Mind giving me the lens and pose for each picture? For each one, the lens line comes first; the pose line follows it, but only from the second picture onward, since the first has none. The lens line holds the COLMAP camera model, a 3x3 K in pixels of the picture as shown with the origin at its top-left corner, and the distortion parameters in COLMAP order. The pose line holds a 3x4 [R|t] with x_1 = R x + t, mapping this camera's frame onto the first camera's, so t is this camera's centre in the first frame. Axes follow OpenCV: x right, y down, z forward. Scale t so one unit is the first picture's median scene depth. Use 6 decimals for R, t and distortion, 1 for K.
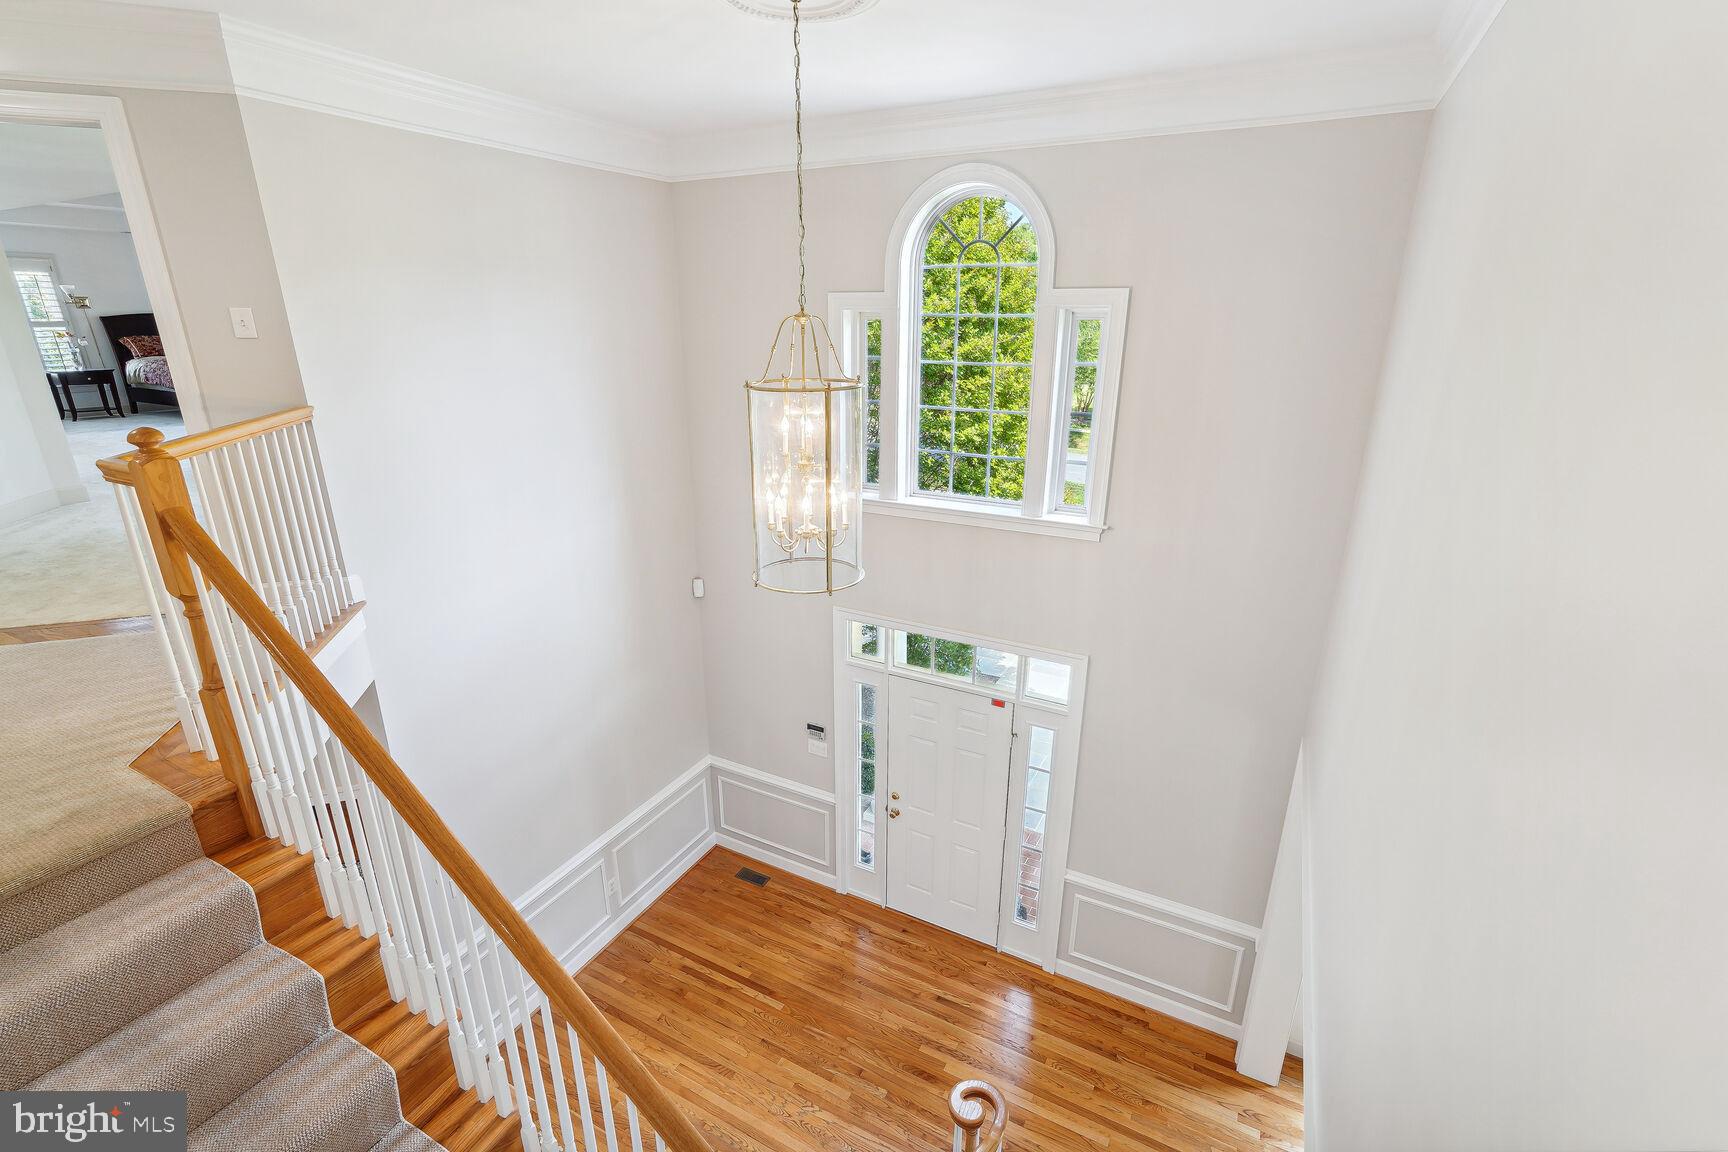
lens RADIAL K [[772.7, 0, 865.4], [0, 772.7, 579.3], [0, 0, 1]] dist [0.000982, 0.000788]
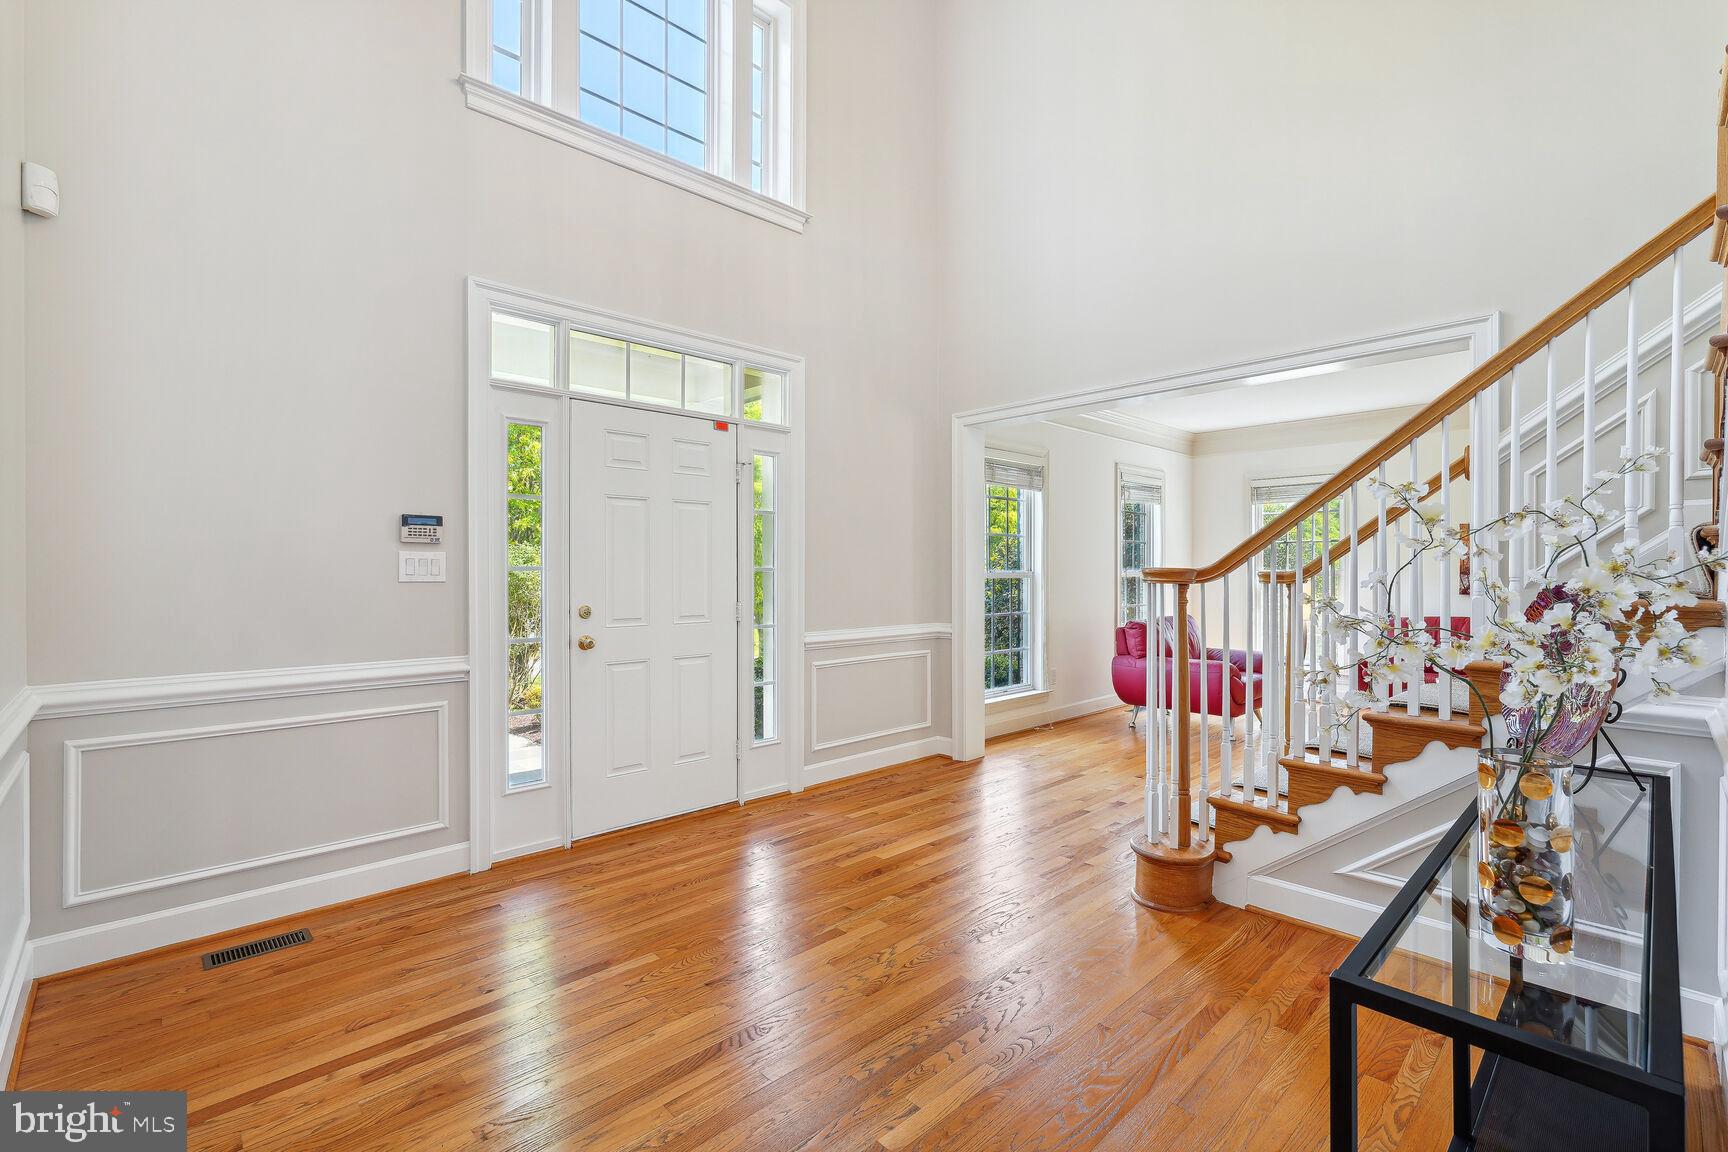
lens RADIAL K [[772.7, 0, 859.2], [0, 772.7, 572.6], [0, 0, 1]] dist [0.000982, 0.000788]
pose [[0.321831, -0.006635, 0.946774, -0.478852], [0.305067, 0.947372, -0.097060, 0.379172], [-0.896303, 0.320066, 0.306918, 0.607331]]
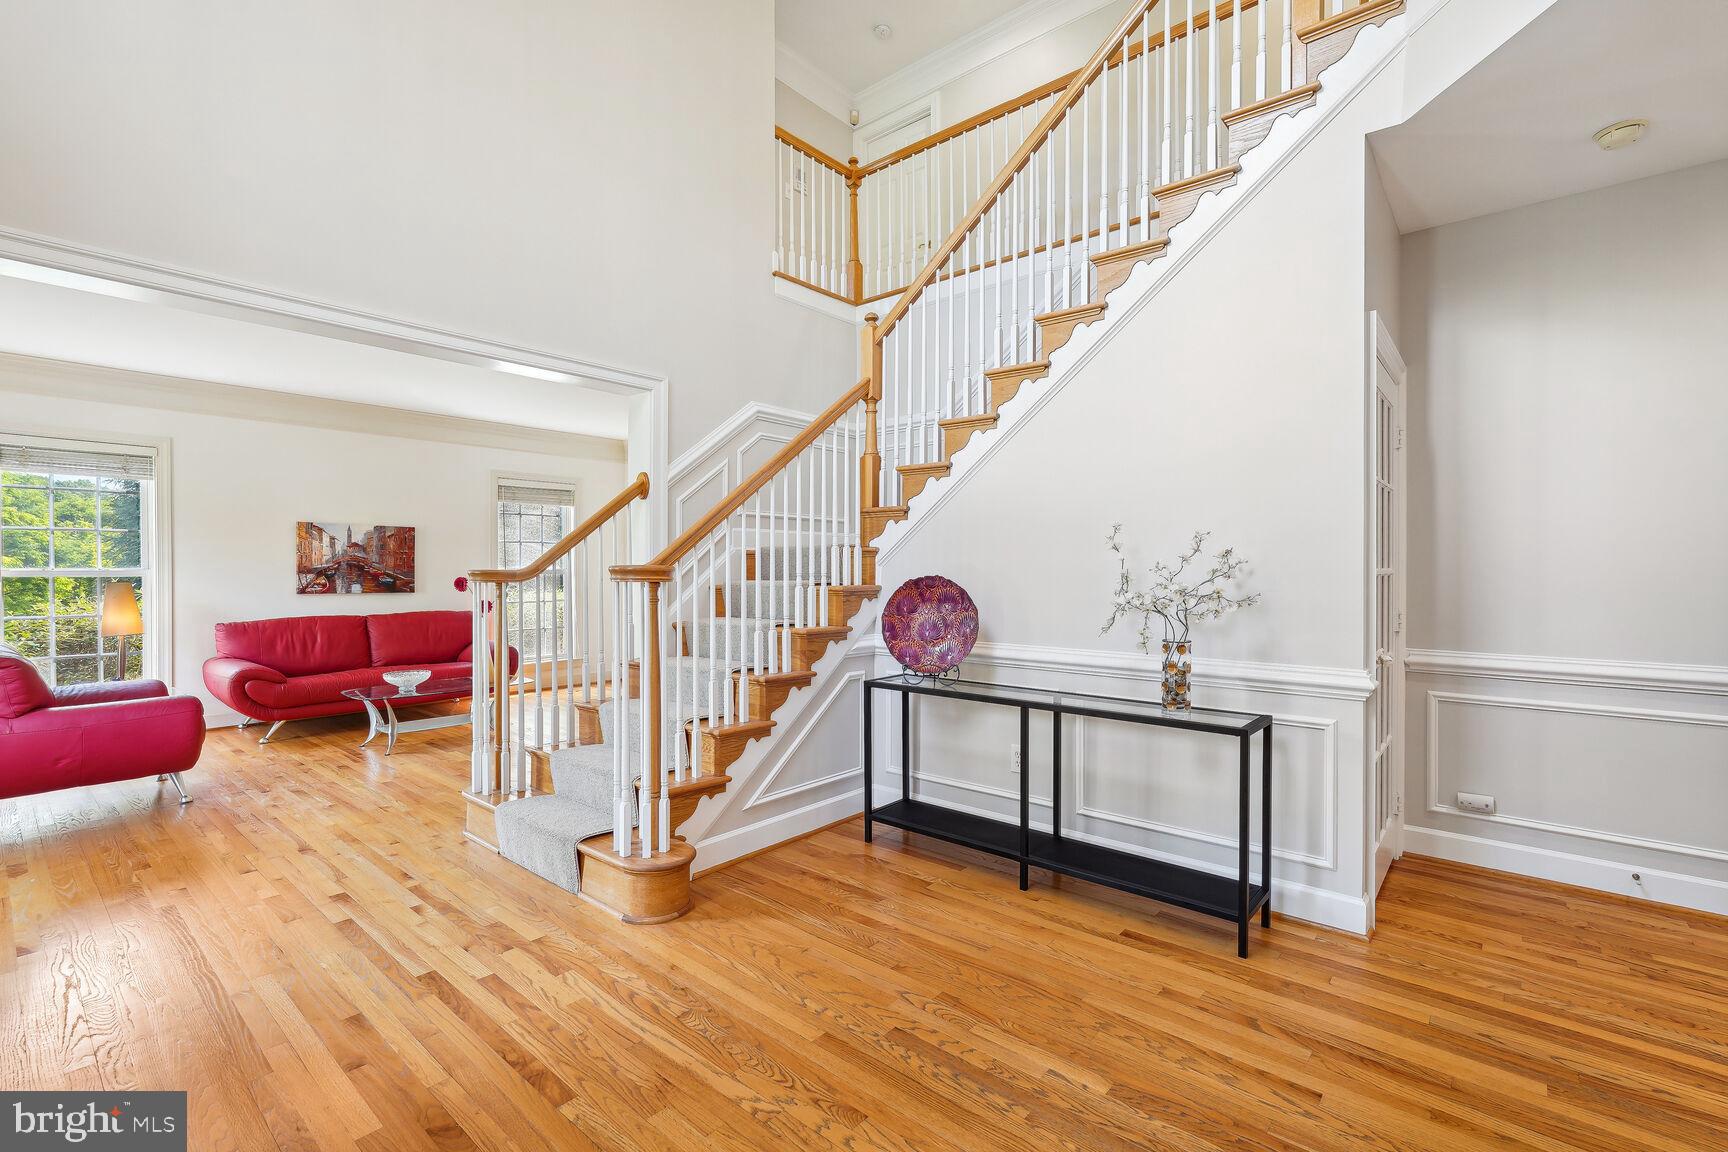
lens RADIAL K [[772.7, 0, 859.7], [0, 772.7, 576.0], [0, 0, 1]] dist [0.000982, 0.000788]
pose [[-0.972989, -0.002974, 0.230832, -0.163599], [0.072687, 0.945111, 0.318563, 0.245120], [-0.219109, 0.326736, -0.919366, 1.014954]]
